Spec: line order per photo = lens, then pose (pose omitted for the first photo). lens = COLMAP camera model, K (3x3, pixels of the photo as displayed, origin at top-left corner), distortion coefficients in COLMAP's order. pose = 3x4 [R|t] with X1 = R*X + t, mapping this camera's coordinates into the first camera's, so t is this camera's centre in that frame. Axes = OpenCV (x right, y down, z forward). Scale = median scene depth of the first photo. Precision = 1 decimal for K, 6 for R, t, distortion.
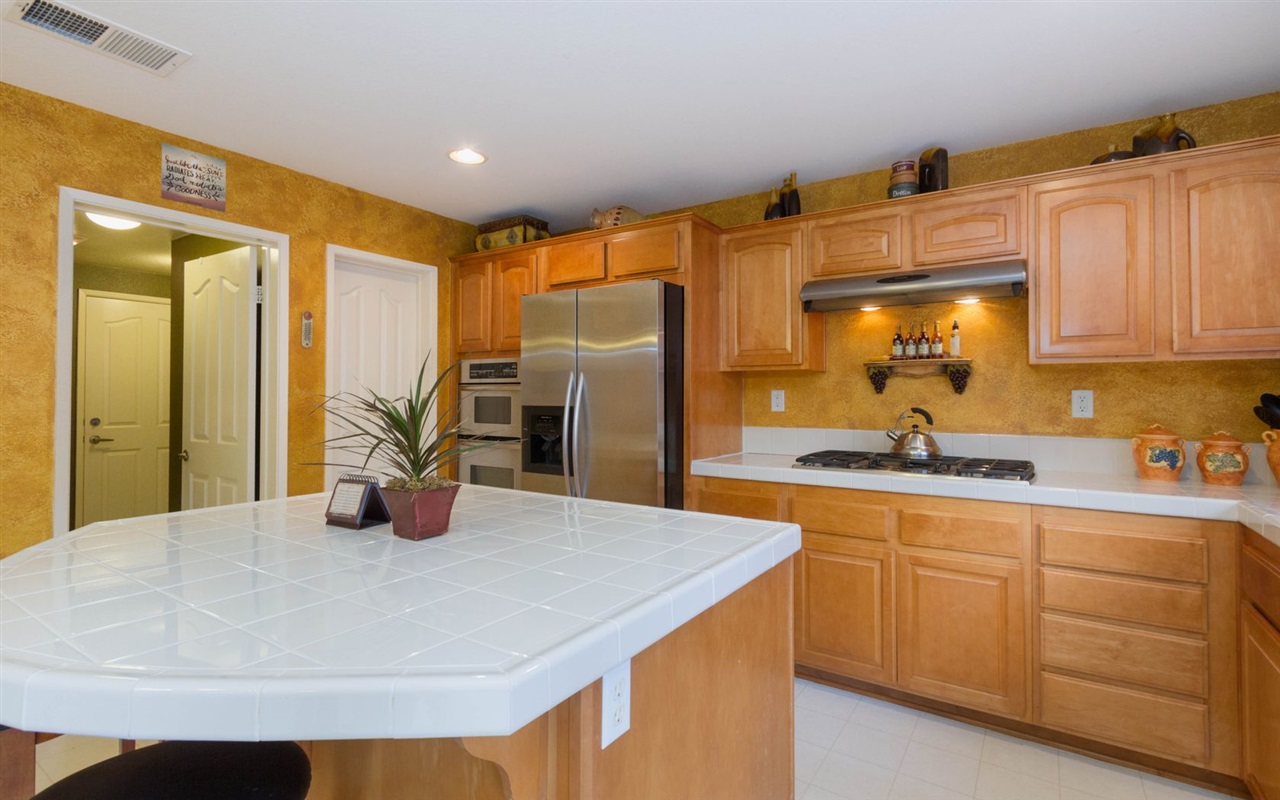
lens RADIAL K [[586.1, 0, 642.6], [0, 586.1, 383.0], [0, 0, 1]] dist [-0.000795, -0.000196]
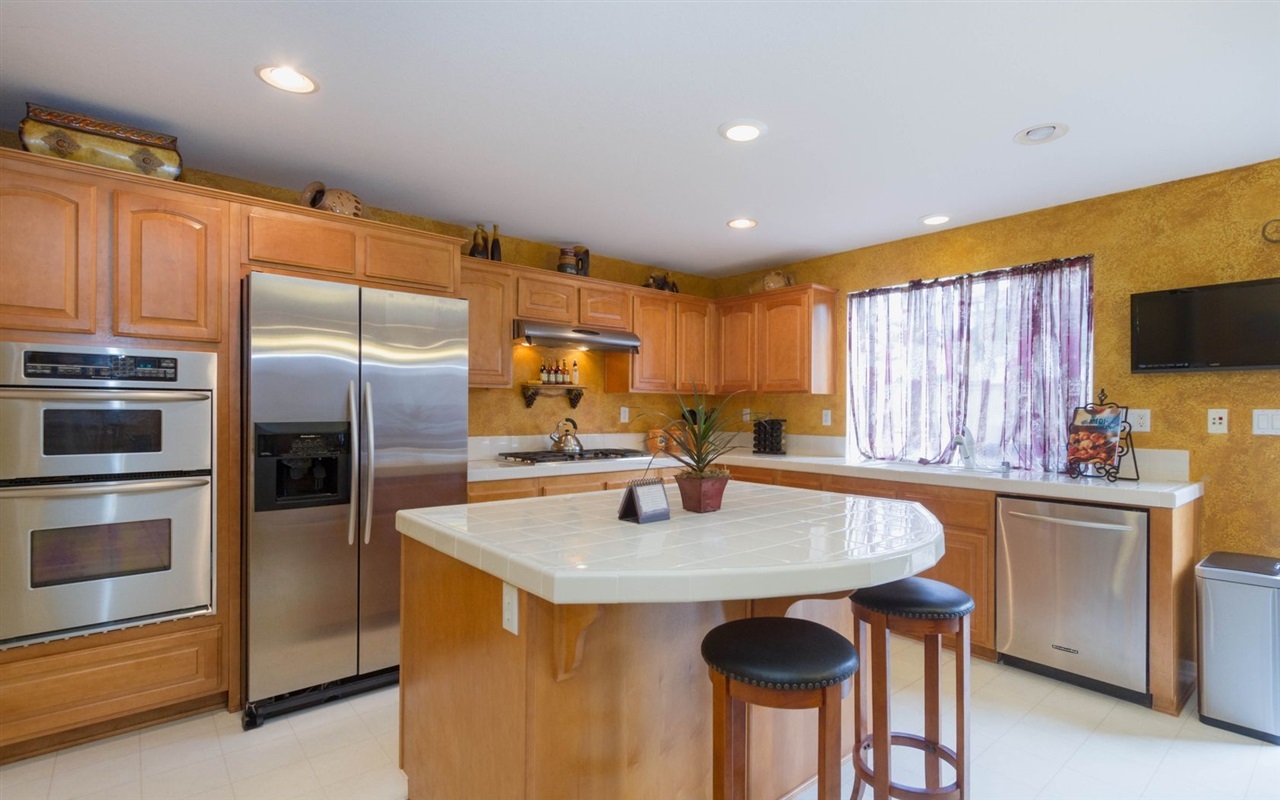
lens RADIAL K [[619.1, 0, 640.0], [0, 619.1, 400.0], [0, 0, 1]] dist [0.000448, -0.000059]
pose [[0.288255, 0.016318, 0.957415, -0.929414], [-0.025456, 0.999632, -0.009373, 0.006585], [-0.957215, -0.021670, 0.288564, 0.363496]]
